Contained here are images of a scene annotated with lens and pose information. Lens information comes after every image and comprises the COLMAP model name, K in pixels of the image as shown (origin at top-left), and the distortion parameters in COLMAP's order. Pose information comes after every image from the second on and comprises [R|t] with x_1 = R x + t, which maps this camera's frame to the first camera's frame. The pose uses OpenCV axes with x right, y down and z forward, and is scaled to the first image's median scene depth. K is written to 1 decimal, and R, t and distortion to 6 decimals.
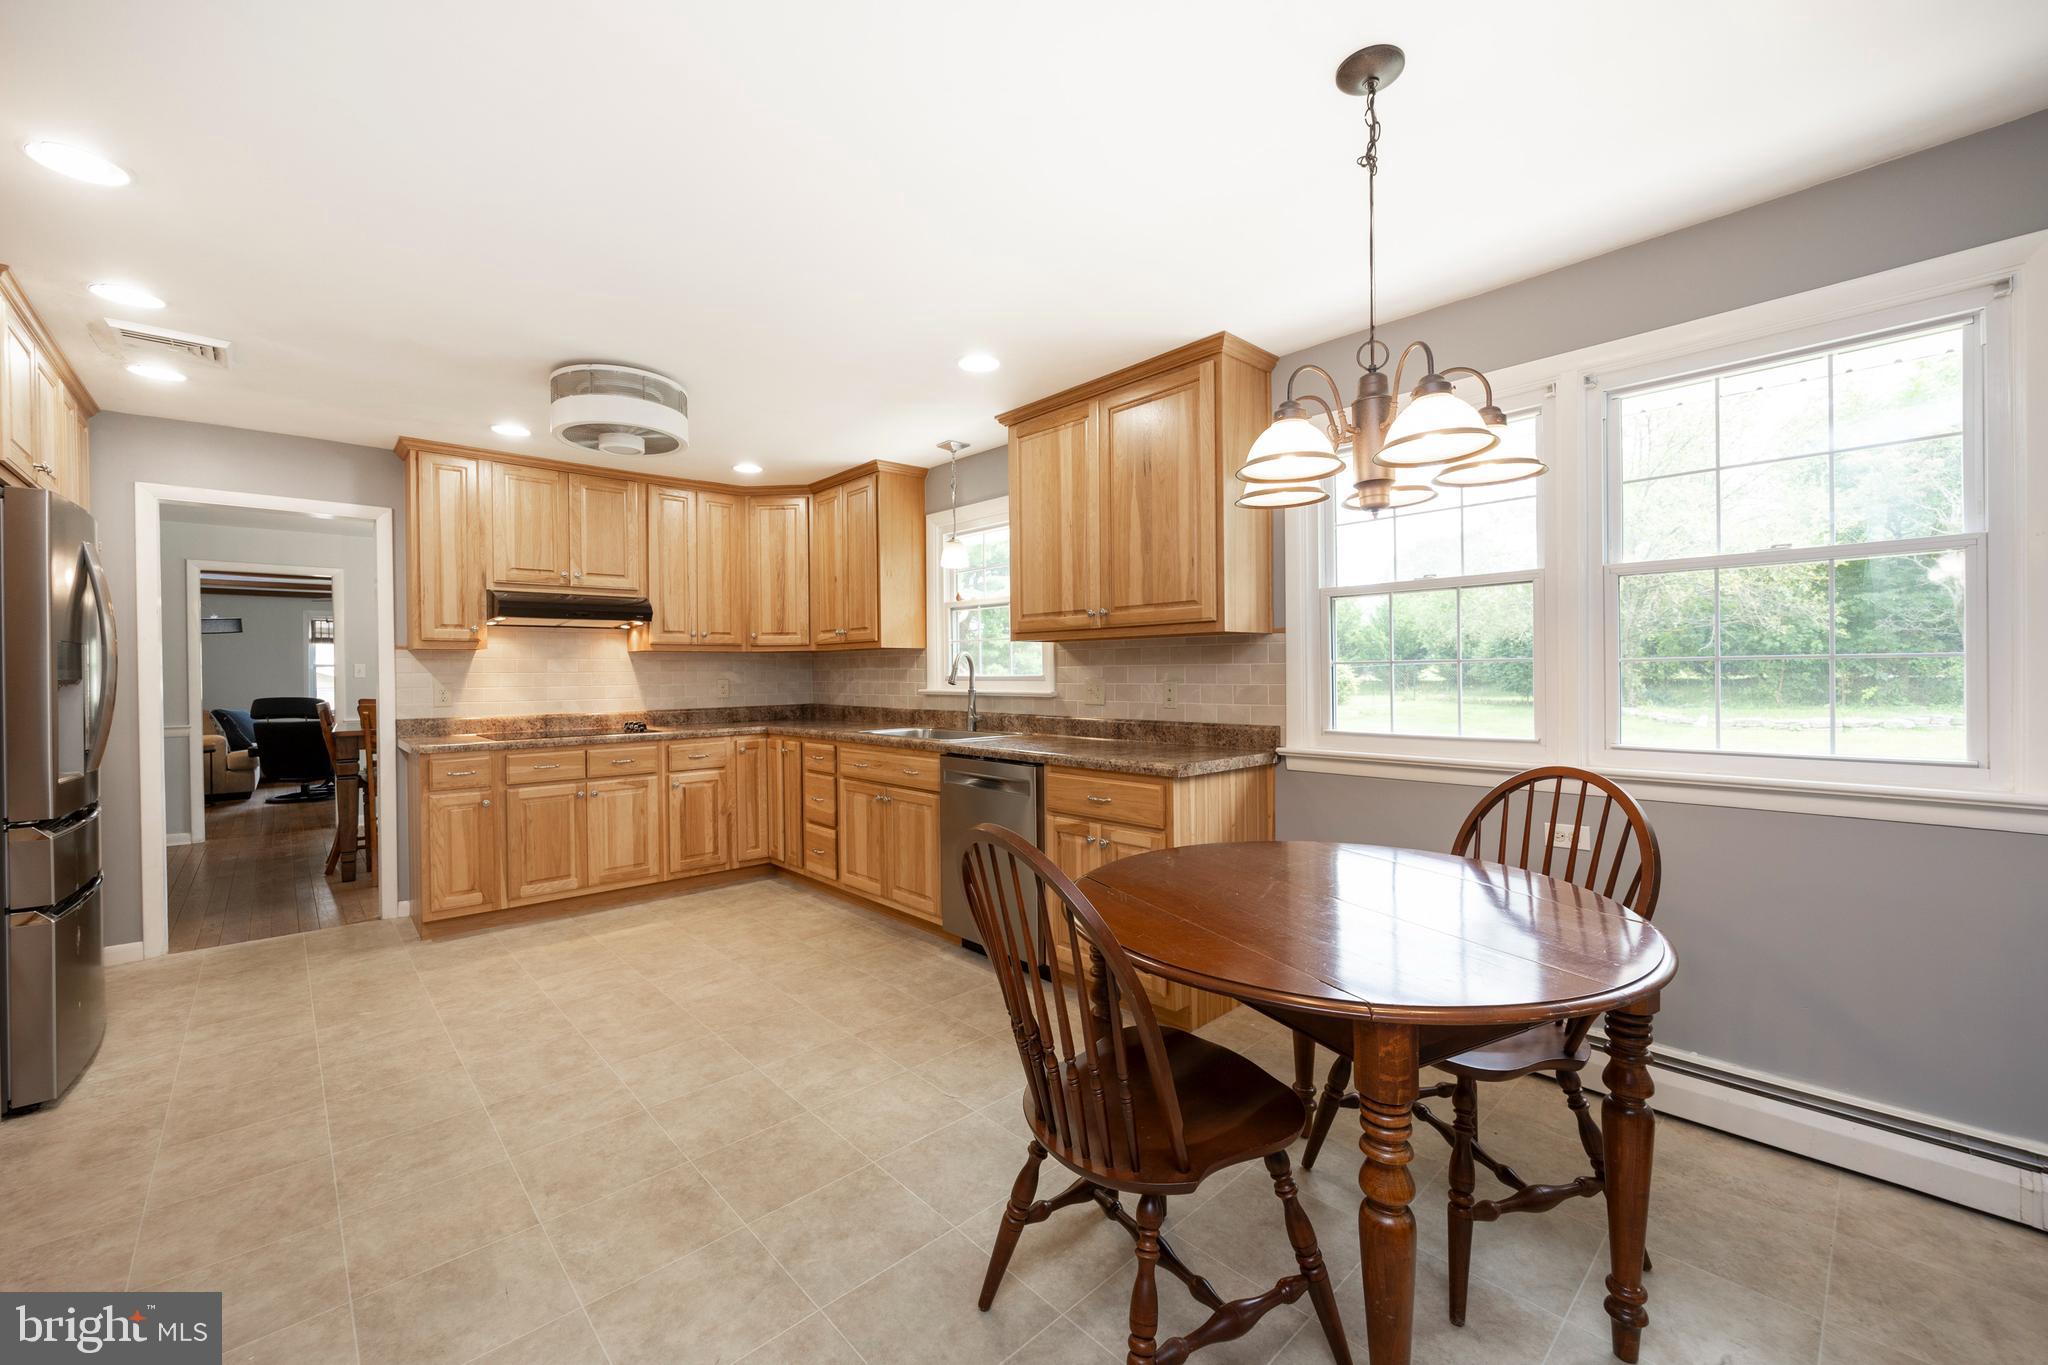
lens RADIAL K [[832.1, 0, 1027.9], [0, 832.1, 680.1], [0, 0, 1]] dist [-0.000088, 0.000405]
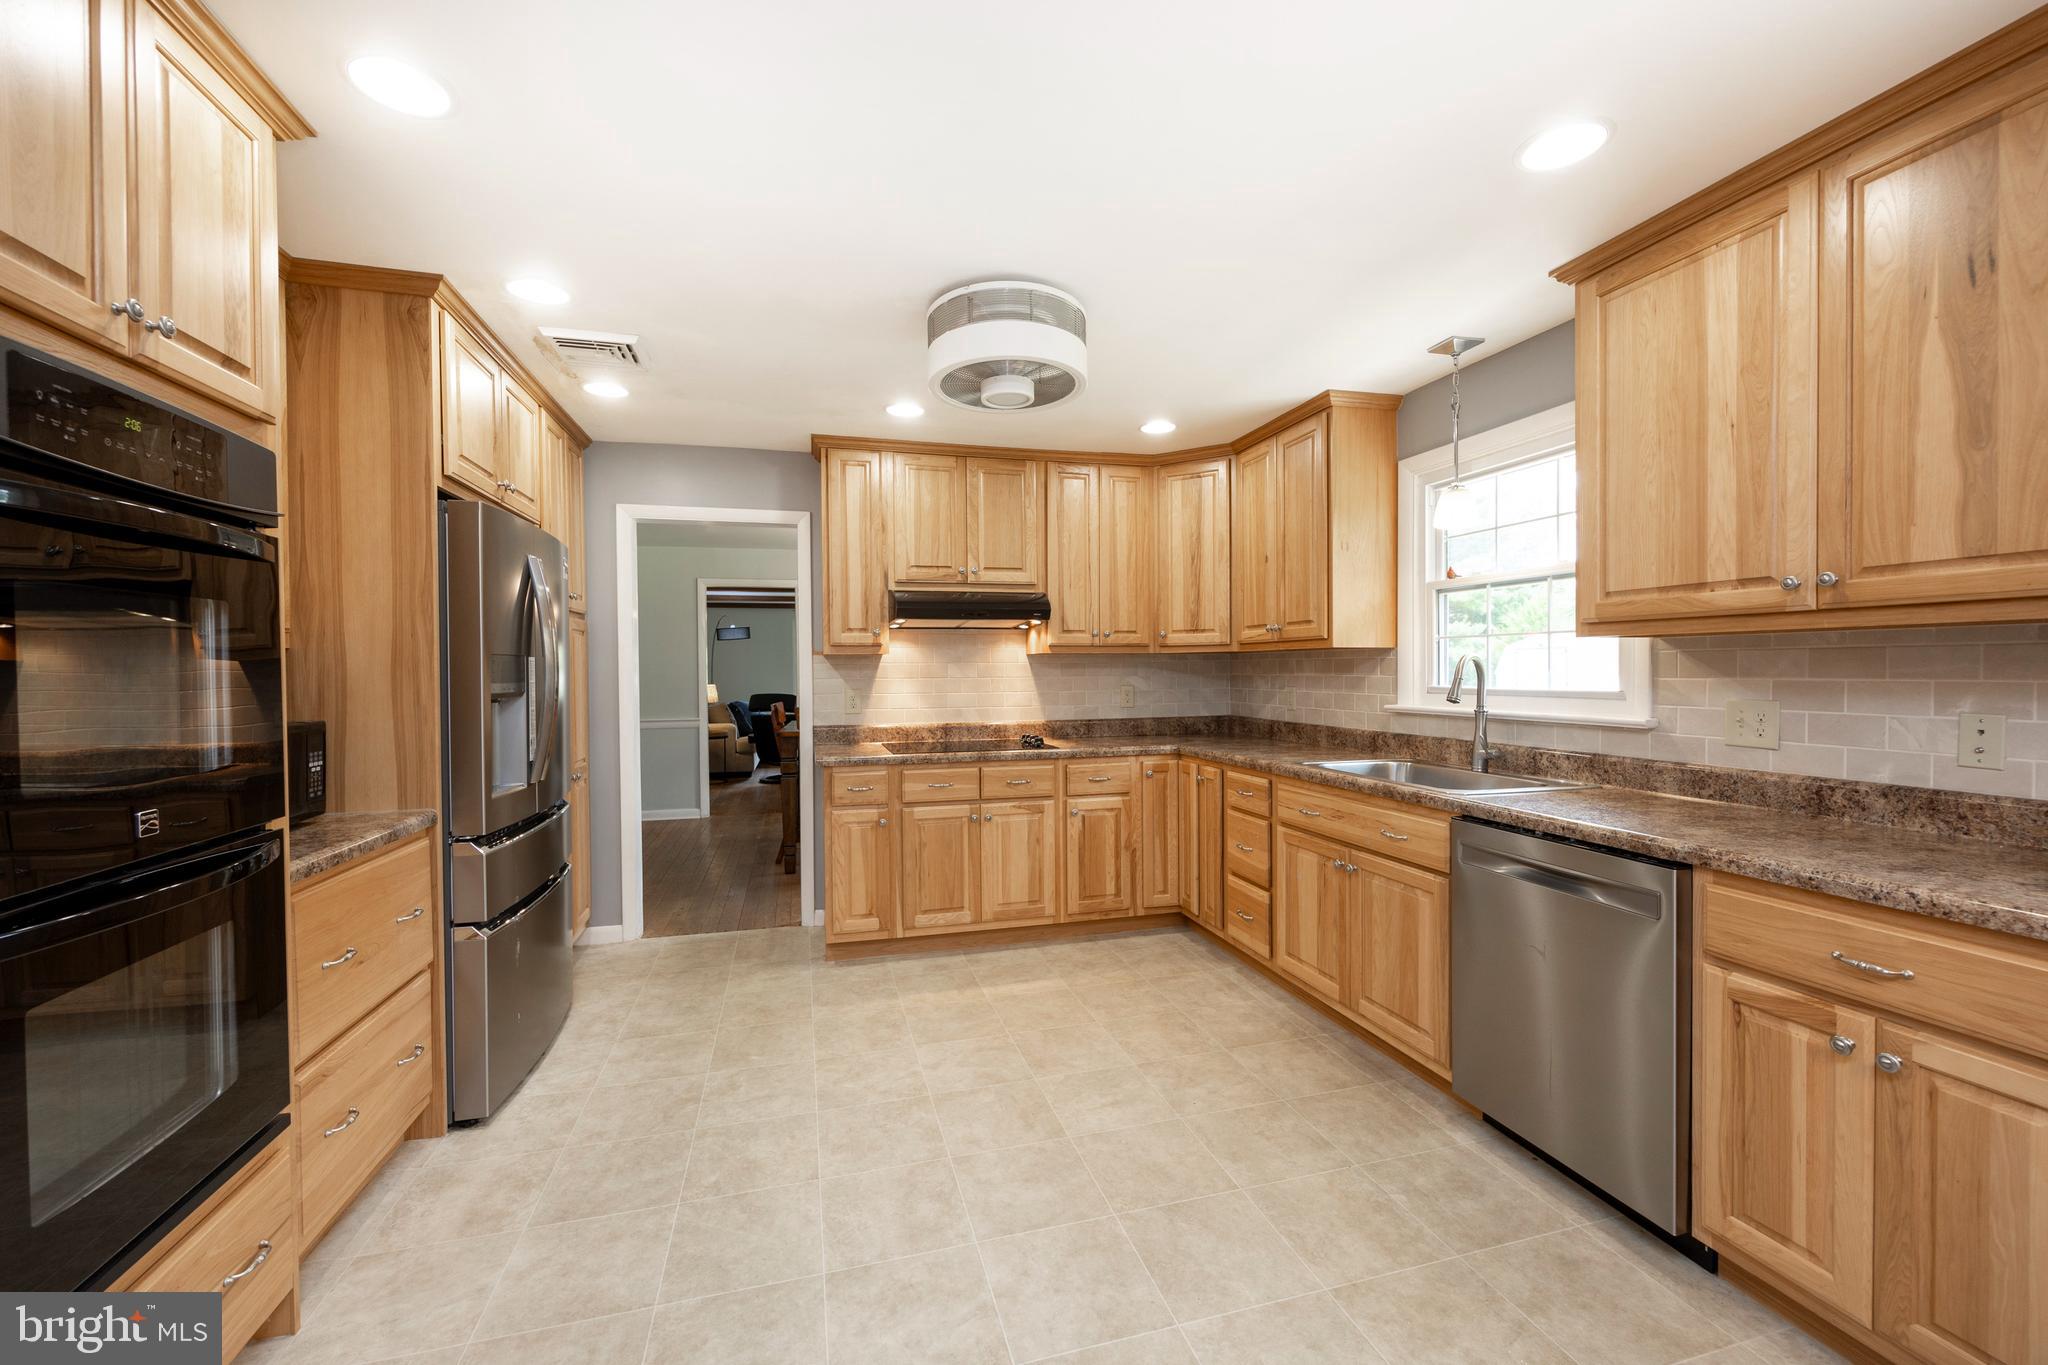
lens RADIAL K [[829.0, 0, 1018.2], [0, 829.0, 682.2], [0, 0, 1]] dist [-0.002294, -0.000011]
pose [[0.887131, 0.009198, -0.461426, -0.097797], [-0.005208, 0.999937, 0.009919, -0.016462], [0.461488, -0.006396, 0.887123, 0.258572]]
